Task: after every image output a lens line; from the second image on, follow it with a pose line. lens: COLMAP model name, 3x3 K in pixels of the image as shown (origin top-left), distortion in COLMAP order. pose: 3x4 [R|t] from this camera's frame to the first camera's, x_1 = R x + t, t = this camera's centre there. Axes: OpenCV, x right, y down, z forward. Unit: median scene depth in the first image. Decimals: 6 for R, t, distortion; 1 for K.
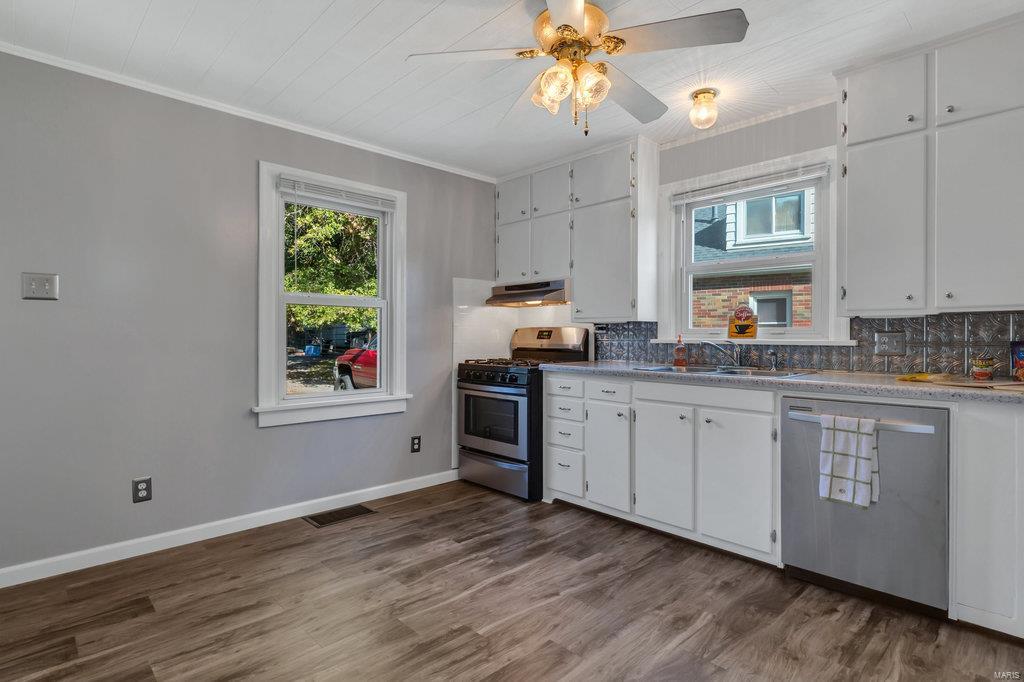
lens RADIAL K [[527.2, 0, 512.0], [0, 527.2, 341.0], [0, 0, 1]] dist [0.000089, 0.000000]
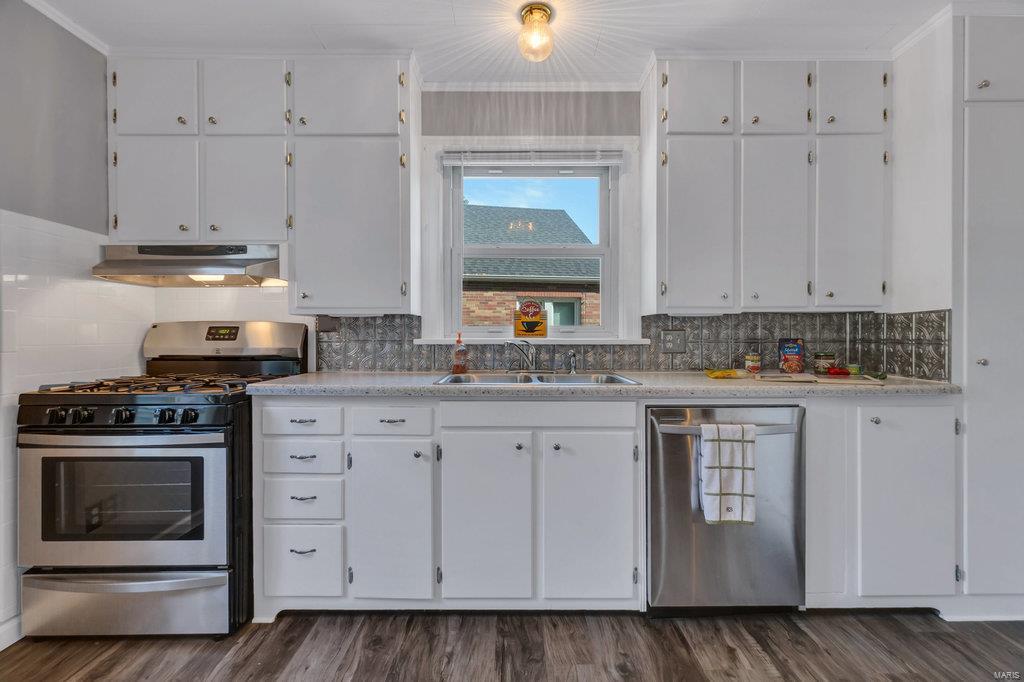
lens RADIAL K [[457.1, 0, 513.8], [0, 457.1, 338.5], [0, 0, 1]] dist [0.002967, -0.000287]
pose [[0.685081, -0.007805, 0.728425, -0.126572], [0.009615, 0.999952, 0.001671, -0.004873], [-0.728403, 0.005859, 0.685124, 0.522140]]
